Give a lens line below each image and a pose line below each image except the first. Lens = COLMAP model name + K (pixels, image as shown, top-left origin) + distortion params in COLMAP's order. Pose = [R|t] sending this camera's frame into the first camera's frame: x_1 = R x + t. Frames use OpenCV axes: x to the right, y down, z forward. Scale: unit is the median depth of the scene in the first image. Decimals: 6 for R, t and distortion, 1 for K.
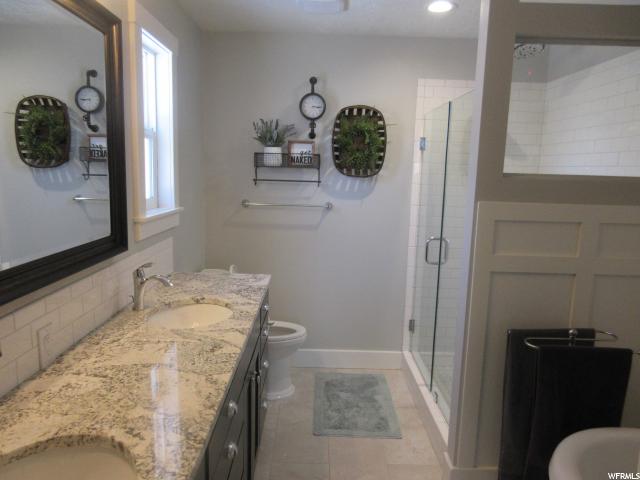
lens RADIAL K [[473.0, 0, 319.7], [0, 473.0, 240.2], [0, 0, 1]] dist [-0.000793, -0.002784]
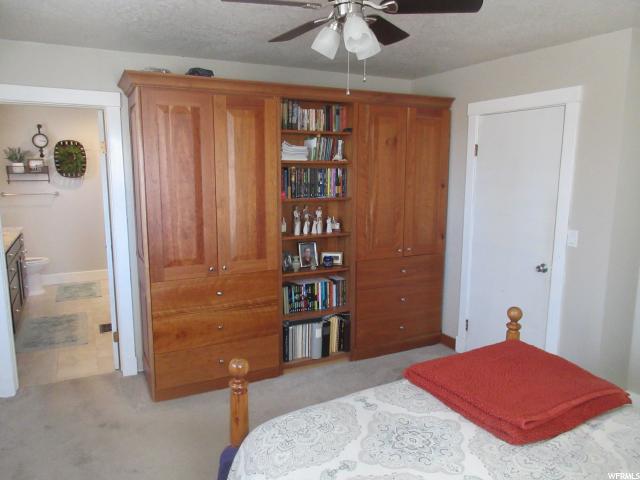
lens RADIAL K [[473.0, 0, 319.5], [0, 473.0, 240.5], [0, 0, 1]] dist [-0.000793, -0.002784]
pose [[0.895563, -0.094438, 0.434798, 0.122794], [0.090907, 0.995438, 0.028966, 0.155855], [-0.435550, 0.013585, 0.900062, -1.147423]]
